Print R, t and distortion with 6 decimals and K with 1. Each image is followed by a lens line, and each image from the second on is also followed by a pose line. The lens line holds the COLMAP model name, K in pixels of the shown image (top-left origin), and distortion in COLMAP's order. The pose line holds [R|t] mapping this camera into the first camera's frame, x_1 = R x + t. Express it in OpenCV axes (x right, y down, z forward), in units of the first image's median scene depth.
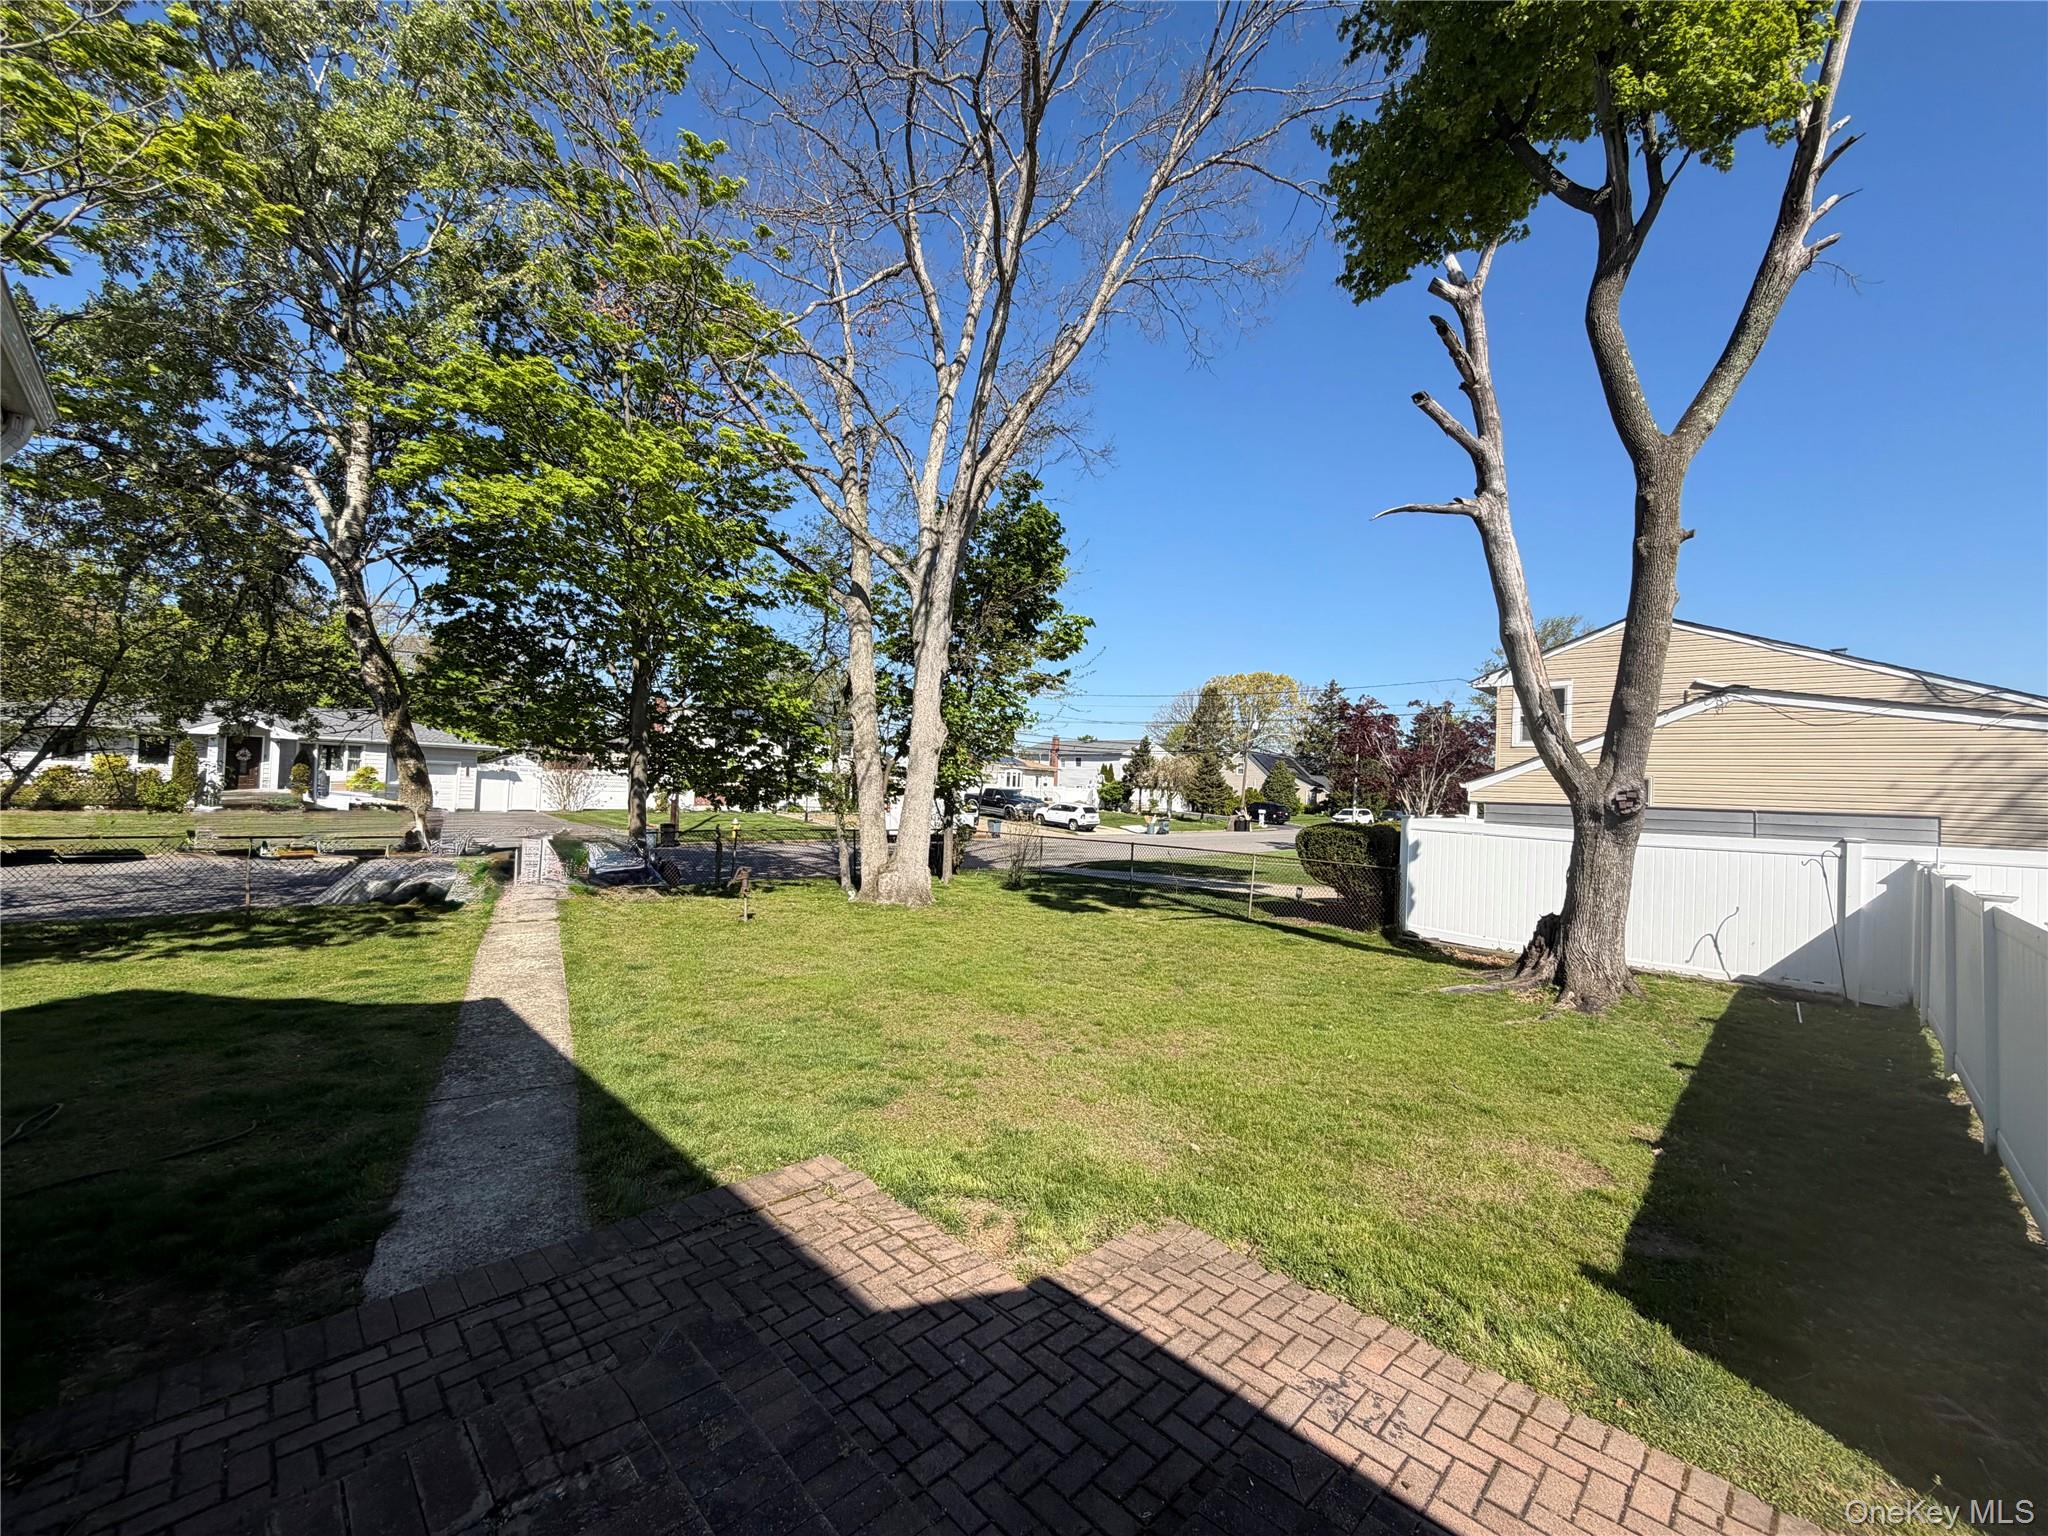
lens RADIAL K [[816.9, 0, 1020.4], [0, 816.9, 765.3], [0, 0, 1]] dist [-0.000896, -0.000044]
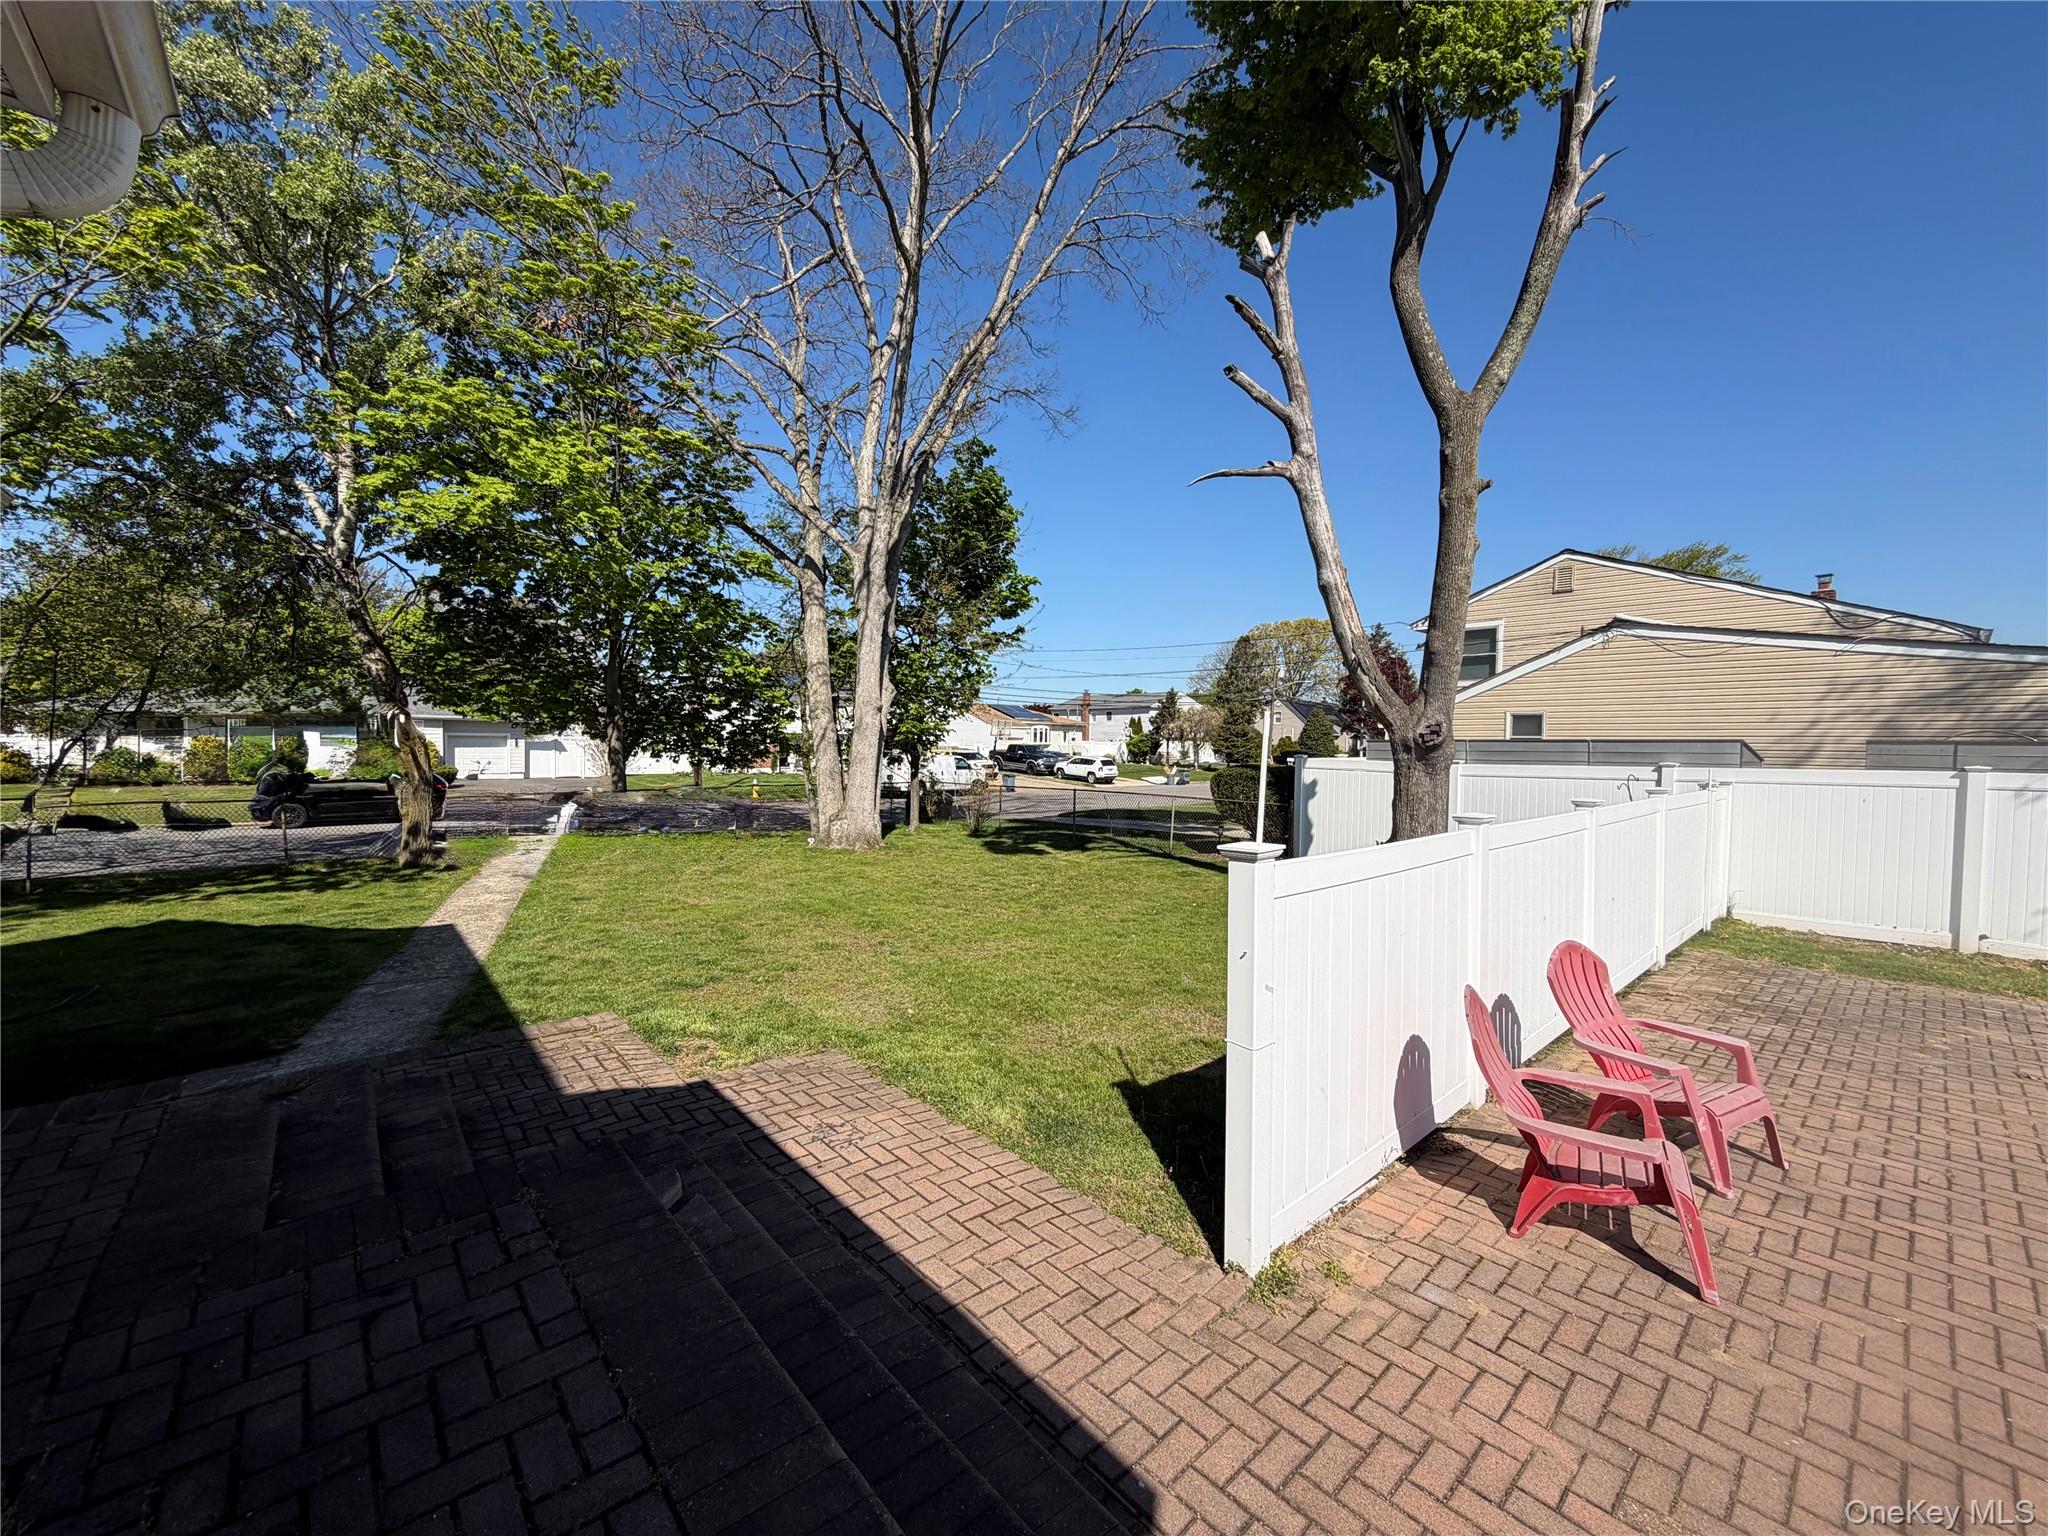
lens RADIAL K [[815.8, 0, 1015.7], [0, 815.8, 765.0], [0, 0, 1]] dist [-0.000251, -0.000319]
pose [[0.997117, -0.027187, -0.070846, 0.192353], [0.030874, 0.998196, 0.051487, 0.008541], [0.069319, -0.053526, 0.996158, -0.096999]]
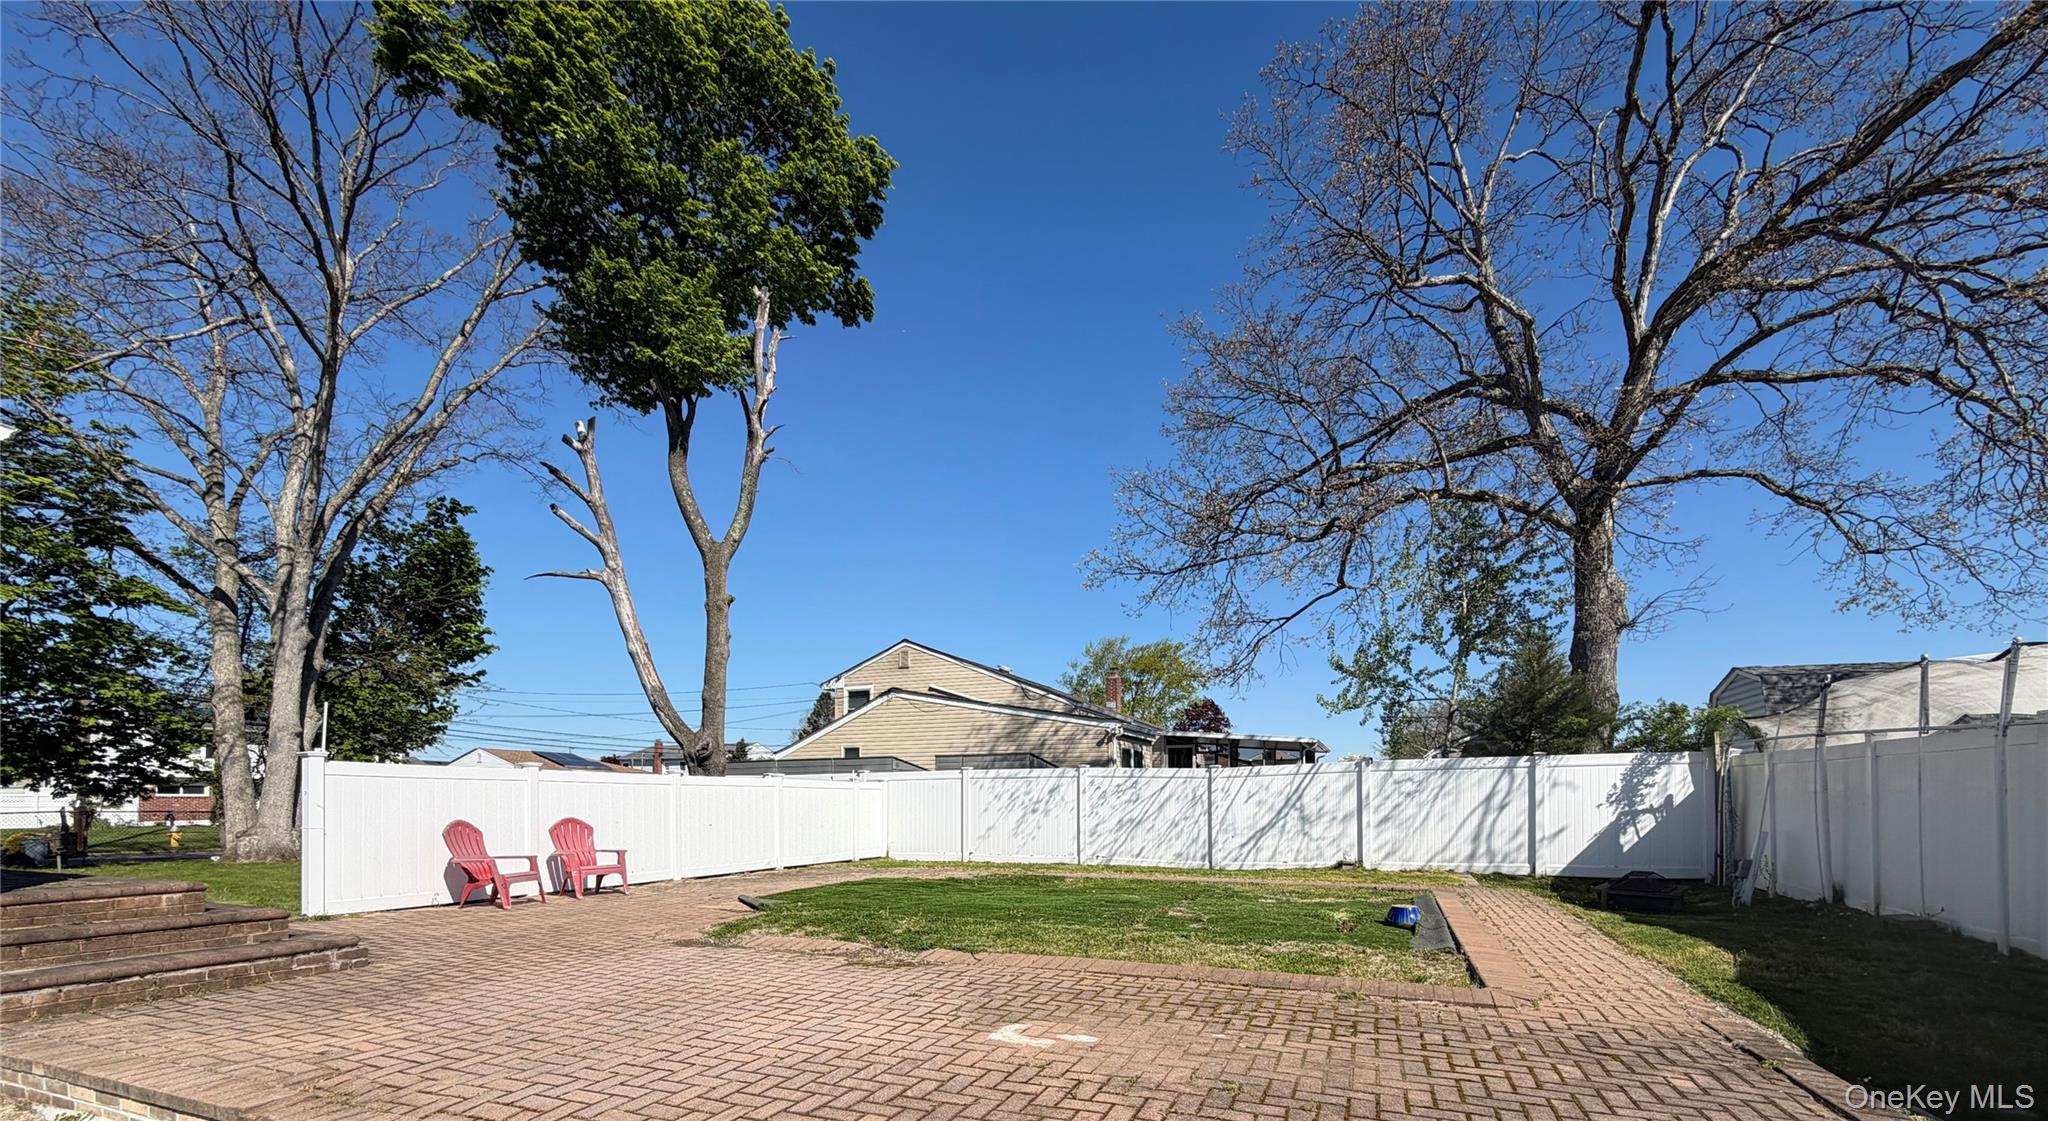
lens RADIAL K [[809.4, 0, 1030.9], [0, 809.4, 779.8], [0, 0, 1]] dist [0.008150, 0.000019]
pose [[0.920101, -0.031940, 0.390377, 0.518106], [0.027433, 0.999477, 0.017117, 0.071633], [-0.390719, -0.005040, 0.920496, -0.644322]]
